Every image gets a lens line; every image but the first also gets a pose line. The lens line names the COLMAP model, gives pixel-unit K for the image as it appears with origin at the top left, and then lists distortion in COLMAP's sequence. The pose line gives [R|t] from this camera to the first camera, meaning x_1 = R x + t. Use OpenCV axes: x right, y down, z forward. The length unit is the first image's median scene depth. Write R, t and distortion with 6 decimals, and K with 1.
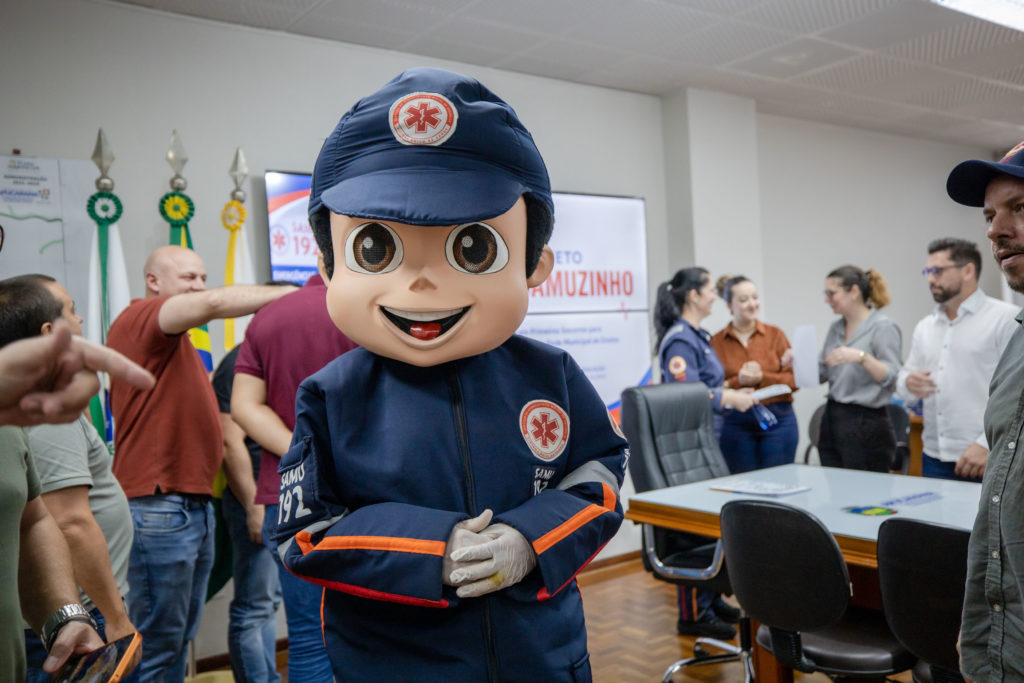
lens RADIAL K [[914.2, 0, 512.0], [0, 914.2, 341.5], [0, 0, 1]] dist [0.098129, 0.001984]
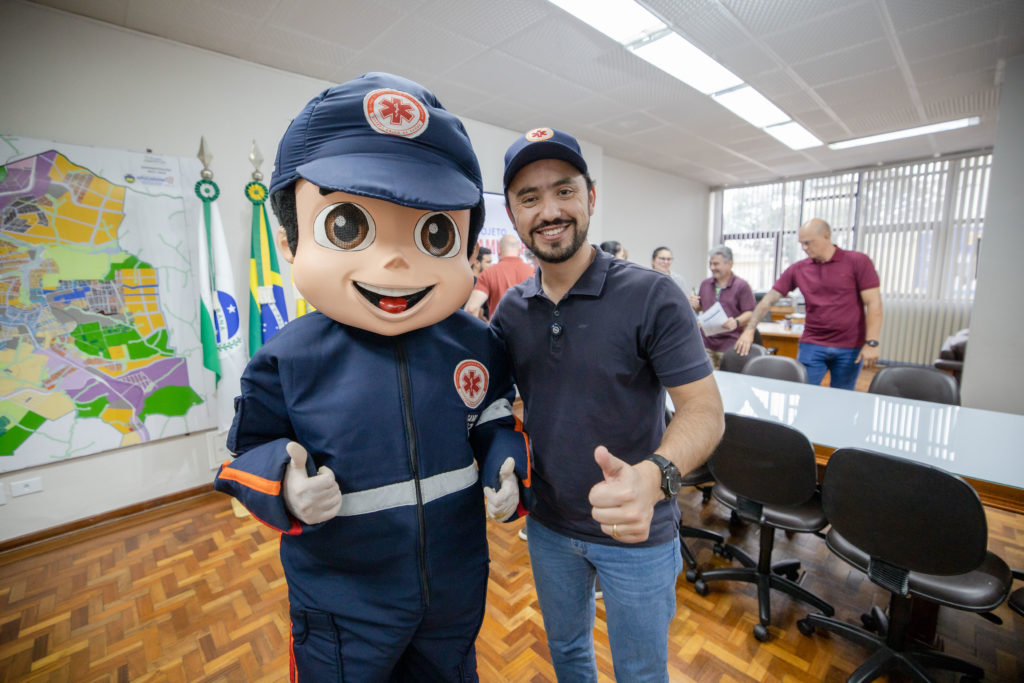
lens RADIAL K [[430.4, 0, 506.3], [0, 430.4, 345.4], [0, 0, 1]] dist [0.000975, 0.000384]
pose [[0.995967, 0.015470, 0.088381, -0.003637], [-0.030295, 0.985157, 0.168963, -0.047133], [-0.084455, -0.170959, 0.981652, 0.391795]]
